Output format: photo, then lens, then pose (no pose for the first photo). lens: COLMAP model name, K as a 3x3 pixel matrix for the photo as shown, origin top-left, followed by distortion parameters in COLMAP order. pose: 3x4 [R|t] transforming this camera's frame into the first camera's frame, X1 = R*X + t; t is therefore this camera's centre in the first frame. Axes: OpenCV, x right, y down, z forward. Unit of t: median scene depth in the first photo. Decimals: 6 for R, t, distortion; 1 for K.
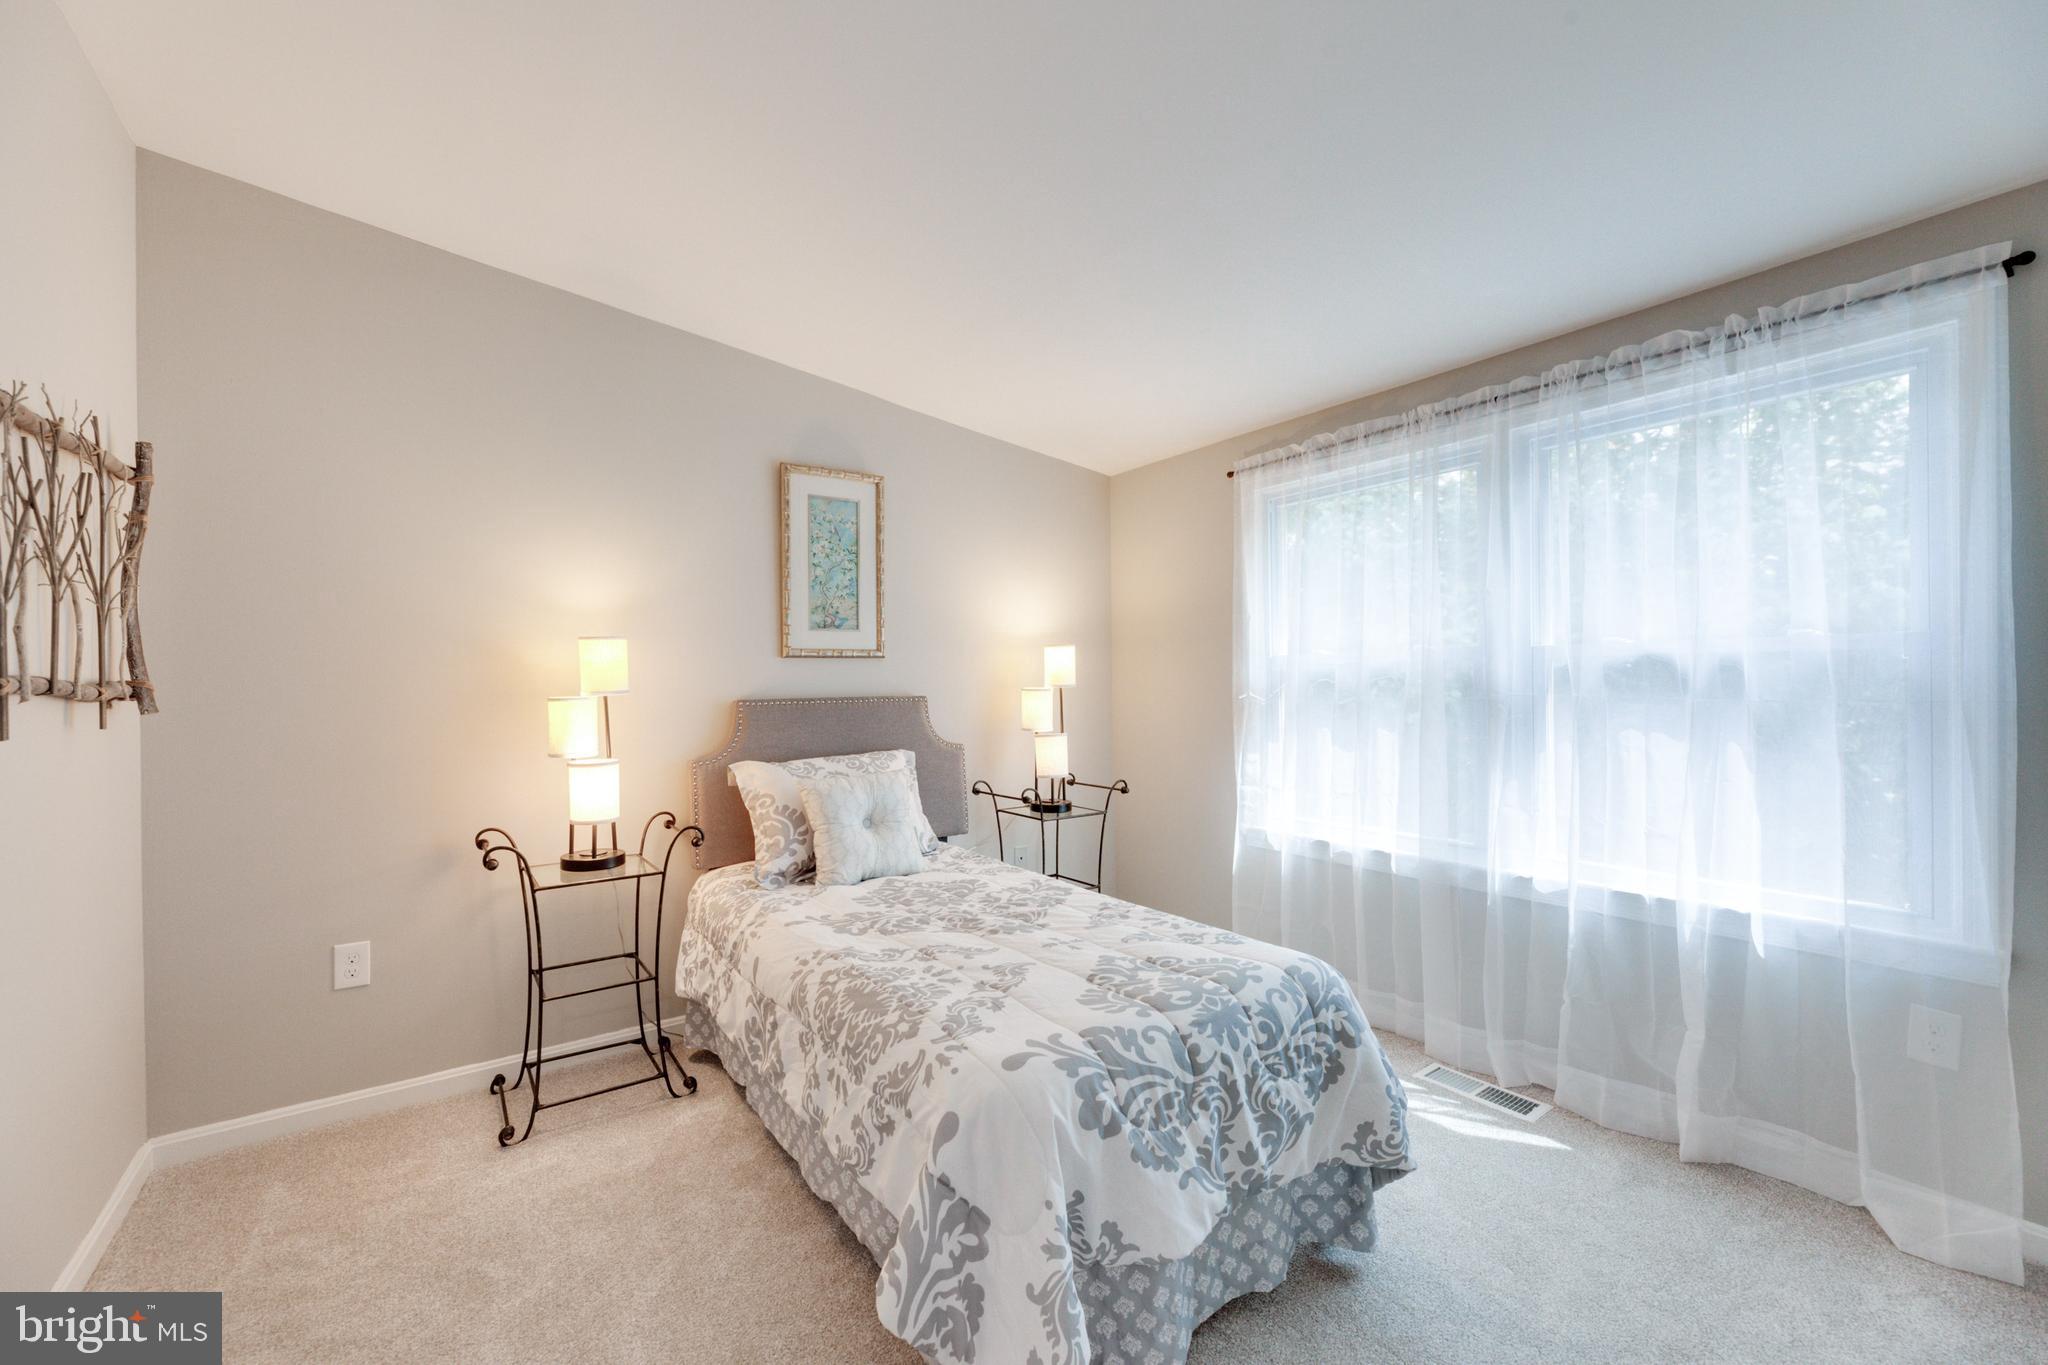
lens RADIAL K [[841.3, 0, 1017.3], [0, 841.3, 683.6], [0, 0, 1]] dist [0.017107, 0.000008]
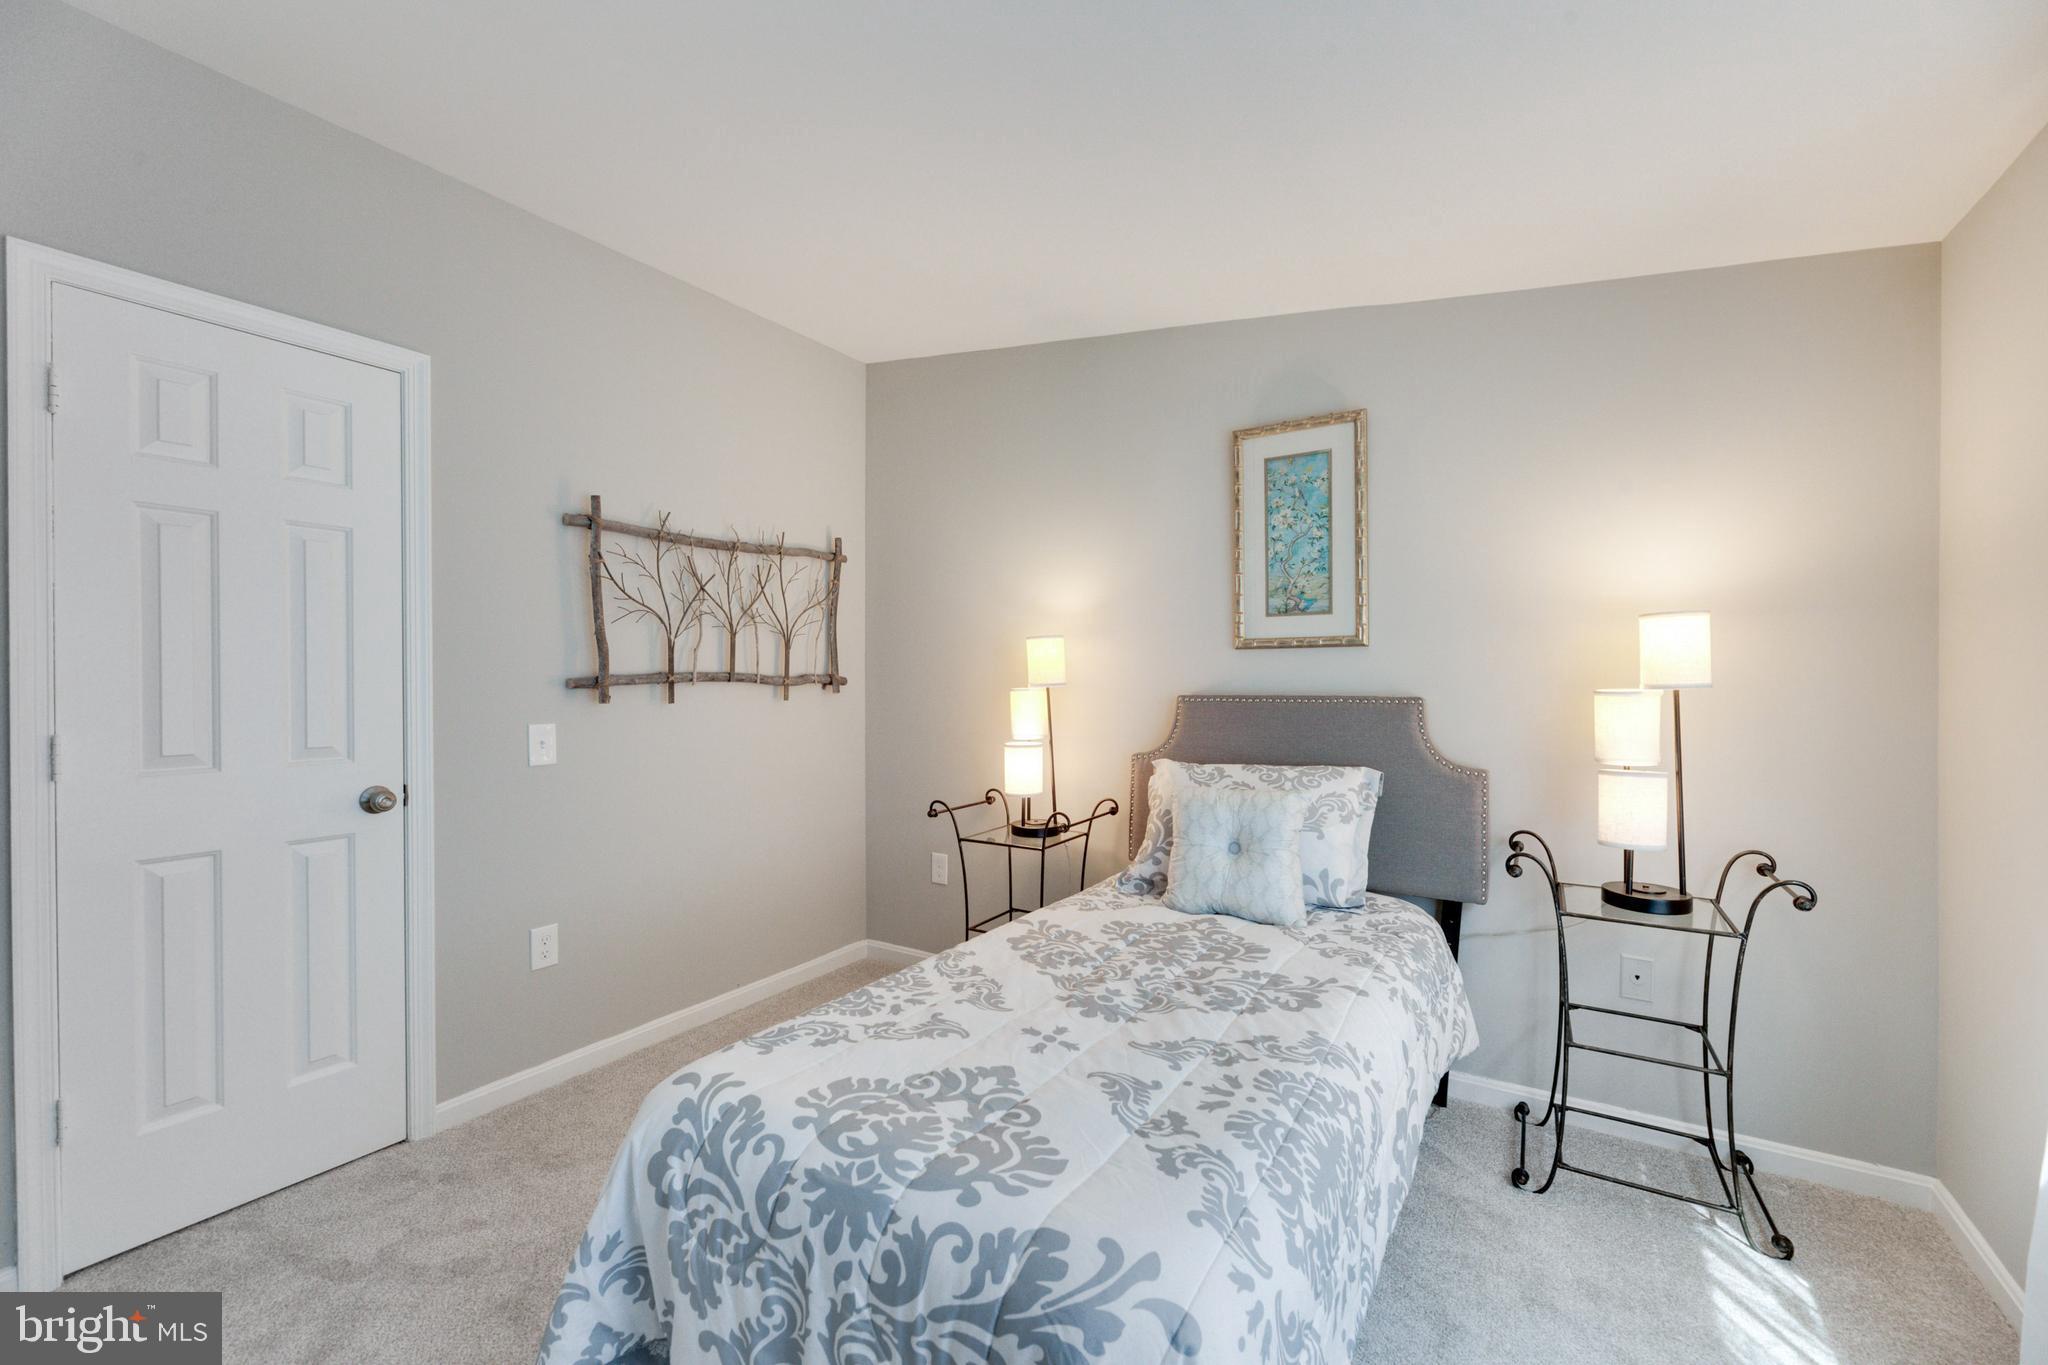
lens RADIAL K [[831.1, 0, 1023.1], [0, 831.1, 685.1], [0, 0, 1]] dist [-0.001983, -0.000144]
pose [[0.363791, 0.015149, -0.931358, 0.633508], [-0.001722, 0.999877, 0.015591, -0.008974], [0.931479, -0.004068, 0.363772, 0.638074]]
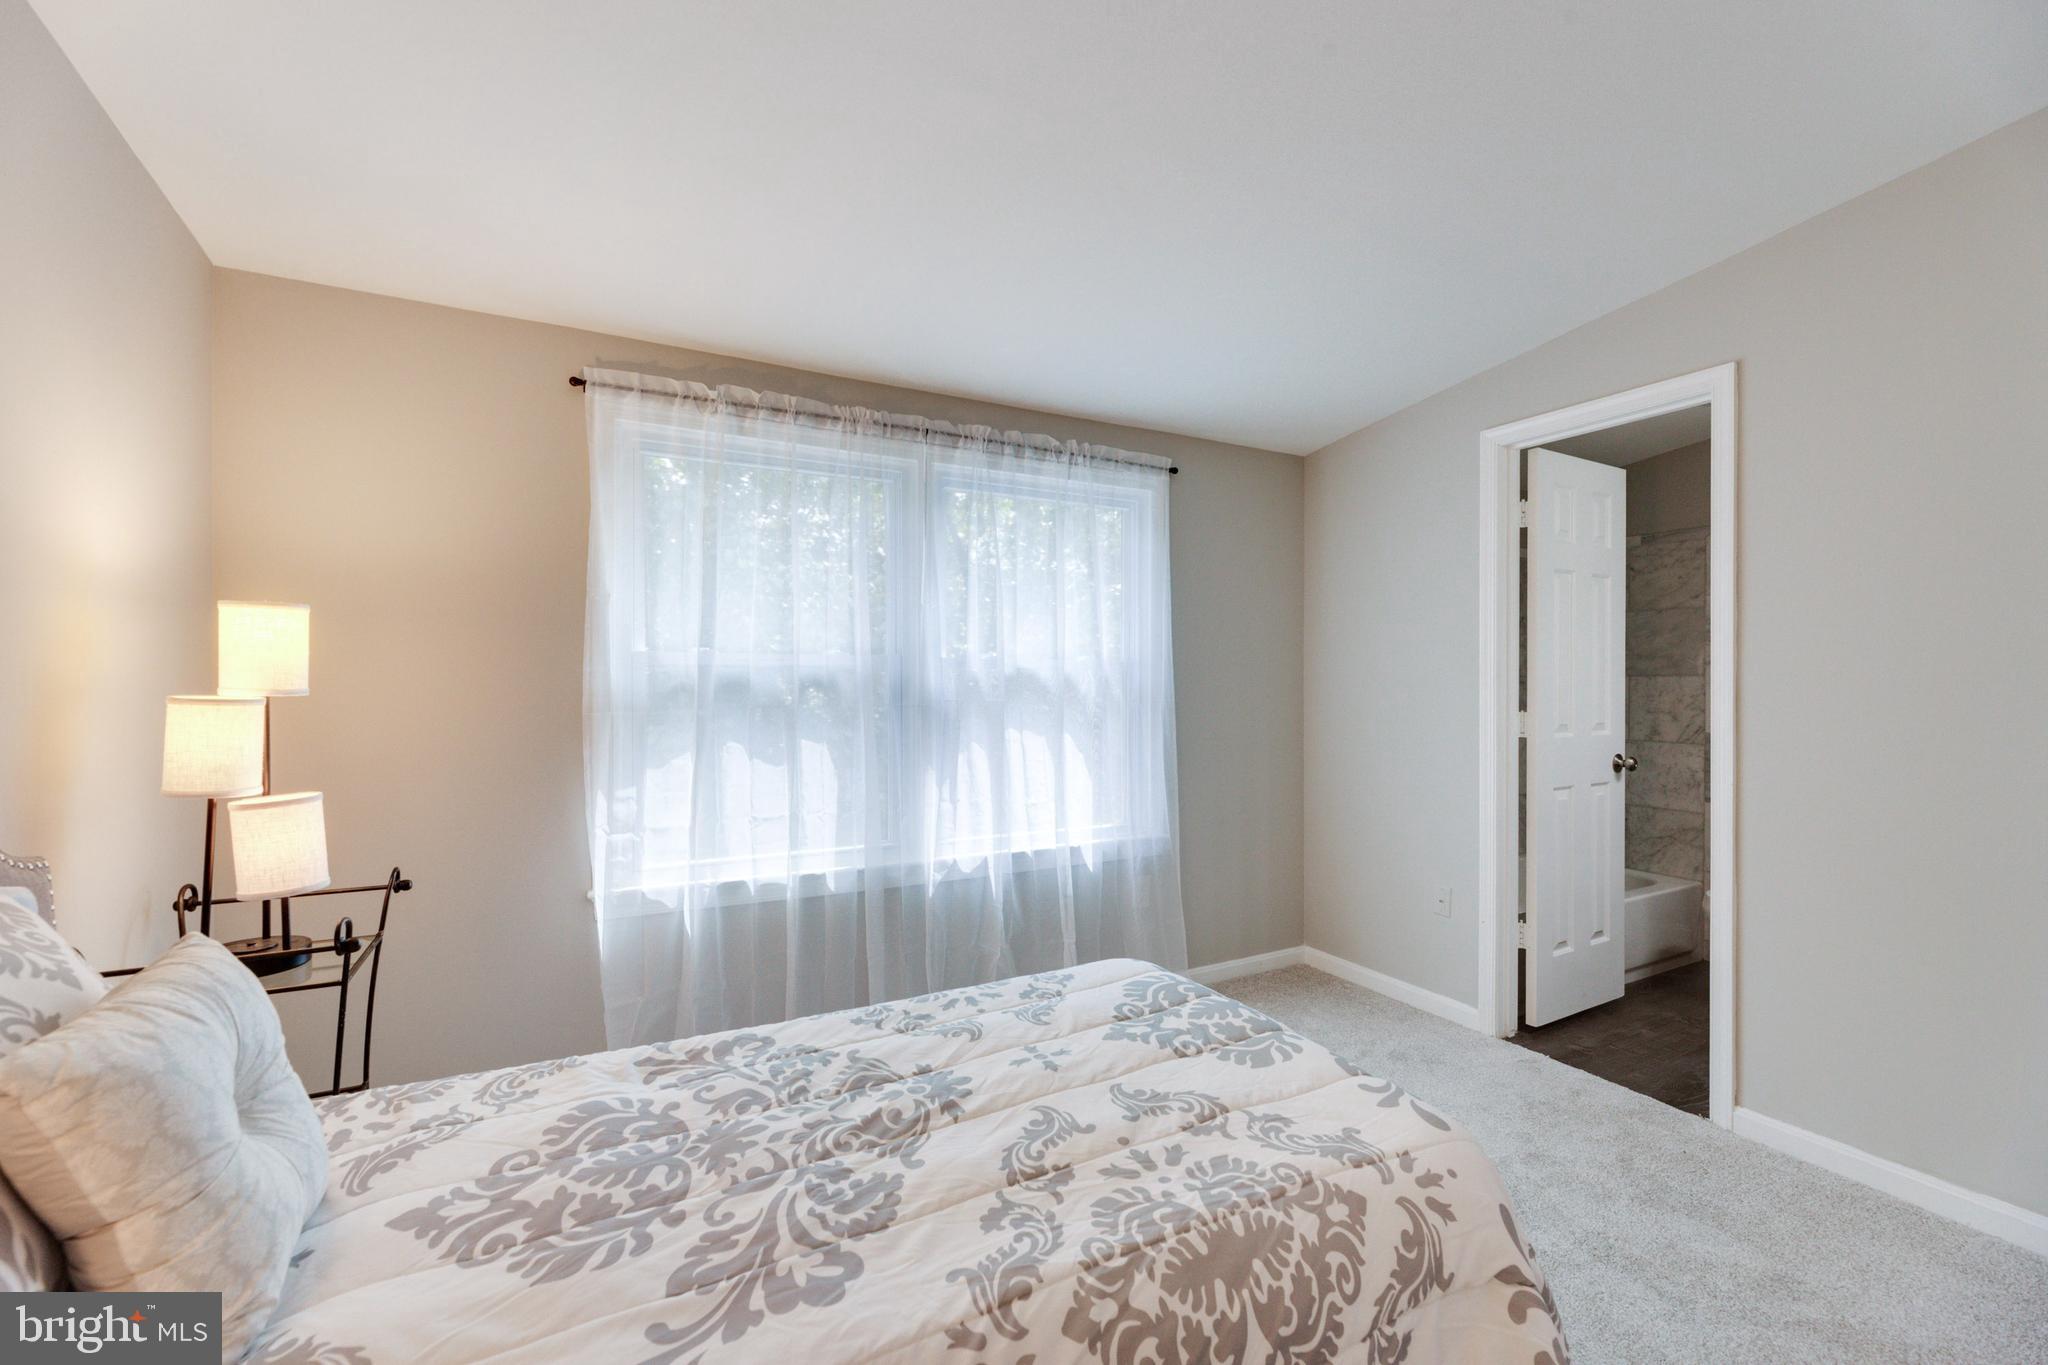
lens RADIAL K [[852.8, 0, 1055.2], [0, 852.8, 682.9], [0, 0, 1]] dist [-0.001028, -0.000072]
pose [[0.112707, 0.015395, 0.993509, -0.576963], [-0.000918, 0.999881, -0.015390, 0.008211], [-0.993628, 0.000823, 0.112708, 0.807229]]
